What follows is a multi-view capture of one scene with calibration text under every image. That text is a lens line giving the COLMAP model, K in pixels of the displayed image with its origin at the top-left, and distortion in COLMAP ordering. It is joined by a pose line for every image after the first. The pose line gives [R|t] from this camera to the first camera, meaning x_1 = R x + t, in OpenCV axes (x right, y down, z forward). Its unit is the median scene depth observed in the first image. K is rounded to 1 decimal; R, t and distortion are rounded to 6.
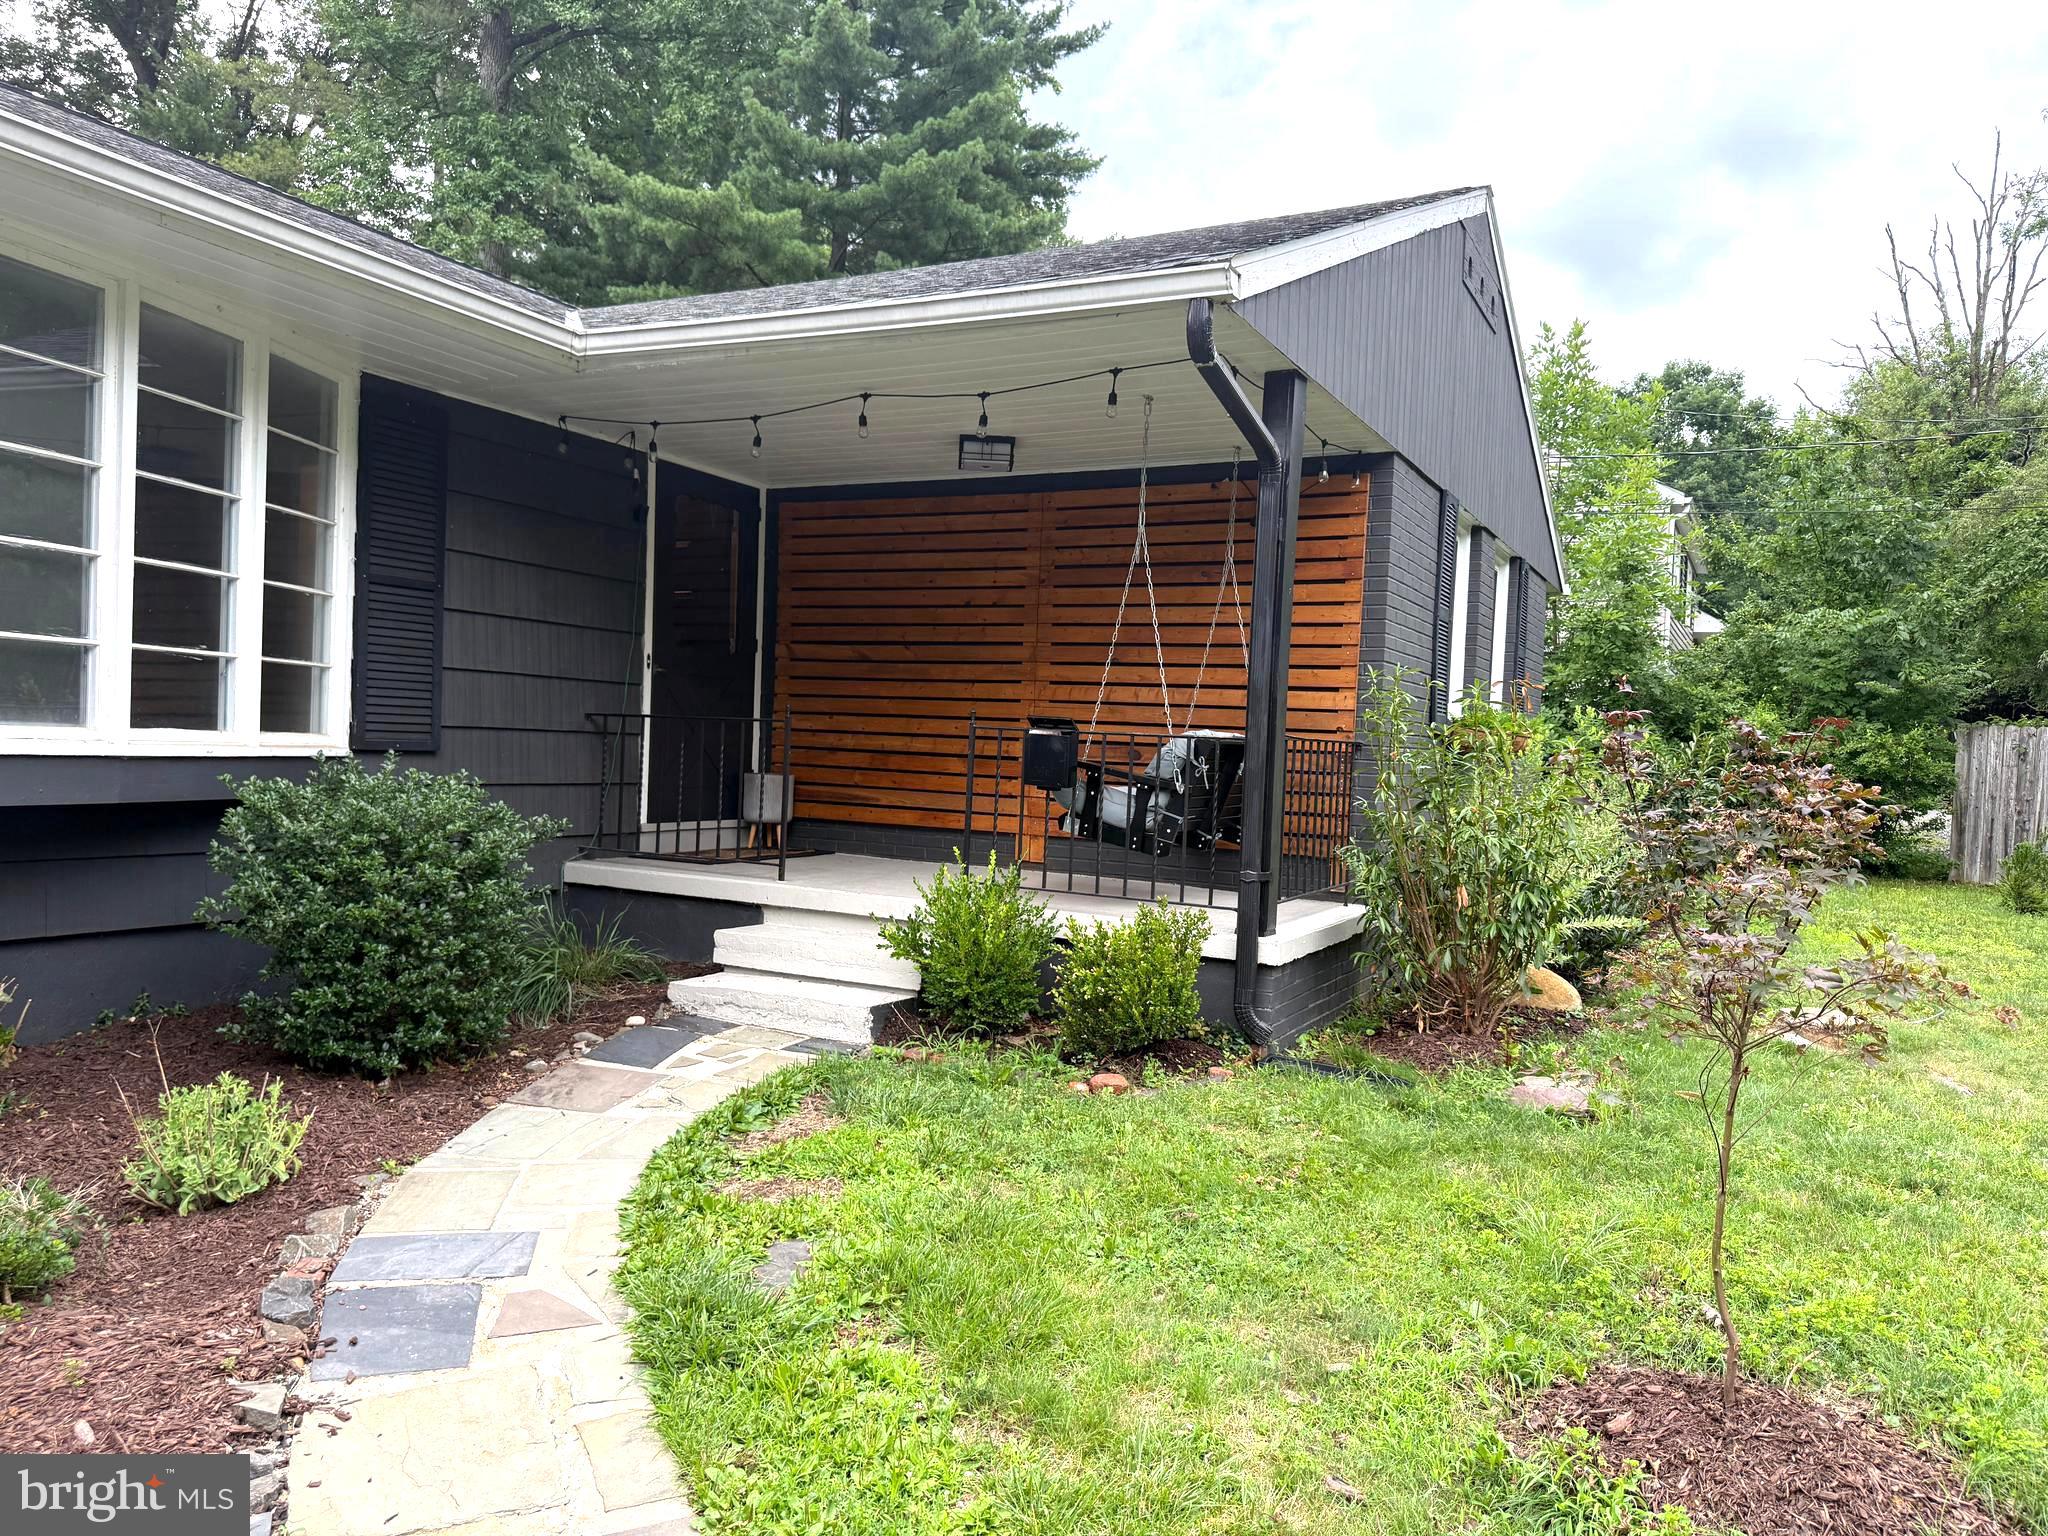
lens RADIAL K [[1428.4, 0, 1024.0], [0, 1428.4, 768.0], [0, 0, 1]] dist [0.018995, -0.022804]
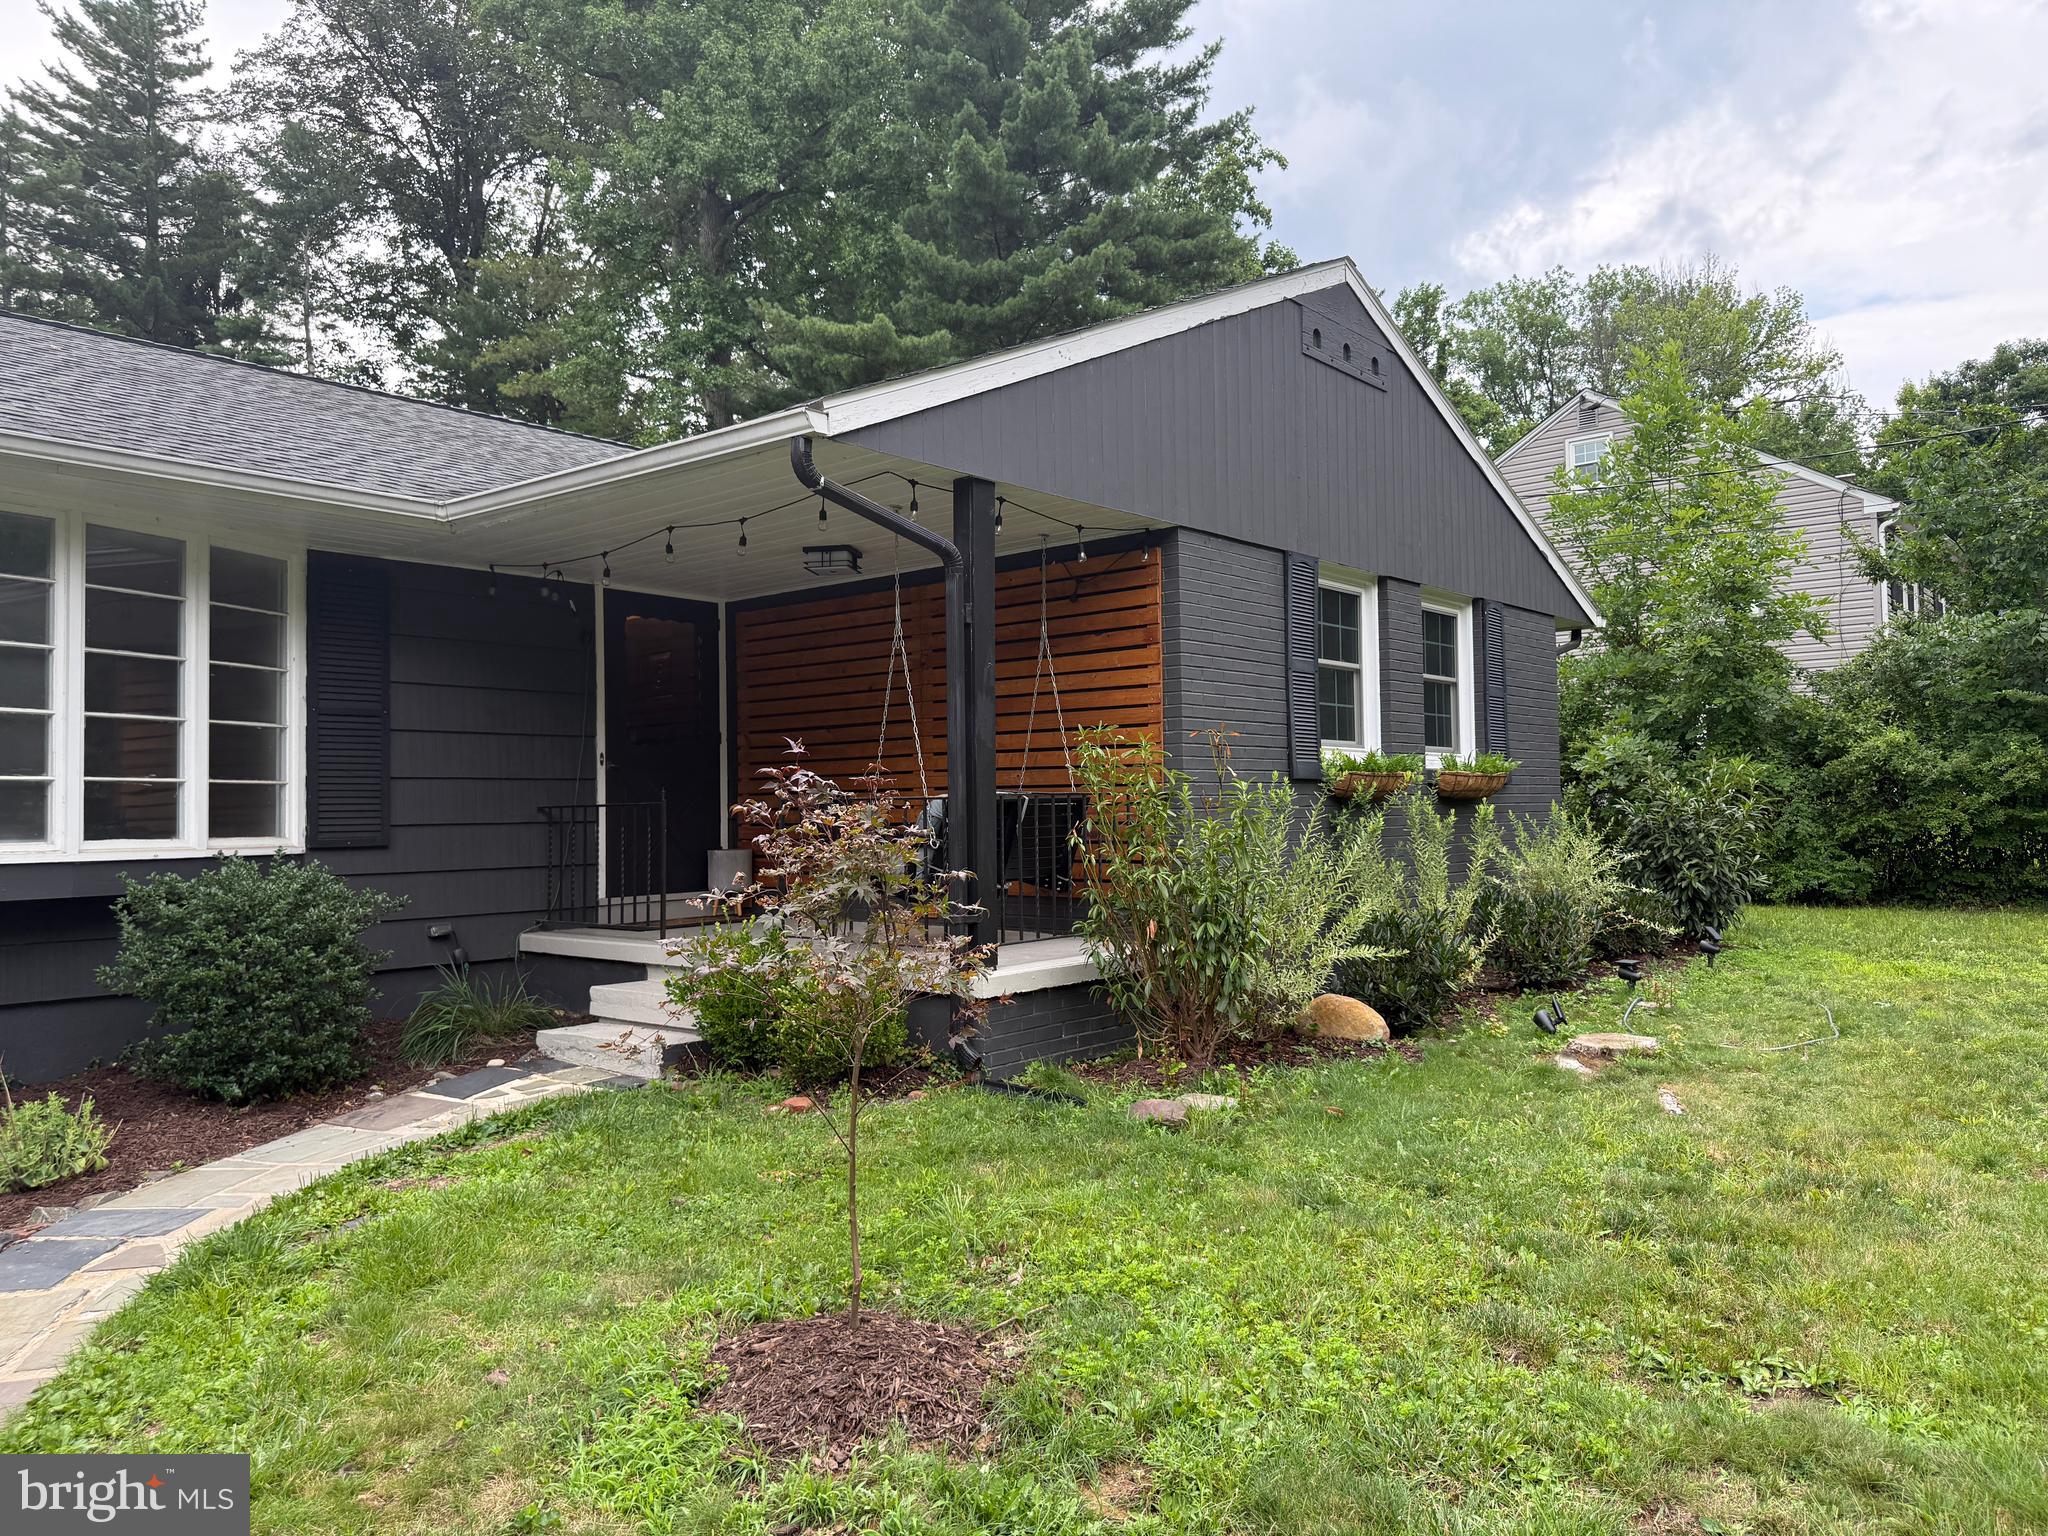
lens RADIAL K [[1433.6, 0, 1025.1], [0, 1433.6, 739.9], [0, 0, 1]] dist [0.030301, -0.041831]
pose [[0.972274, -0.067546, -0.223878, 0.419400], [0.051710, 0.995776, -0.075865, 0.020376], [0.228057, 0.062185, 0.971660, -0.081262]]
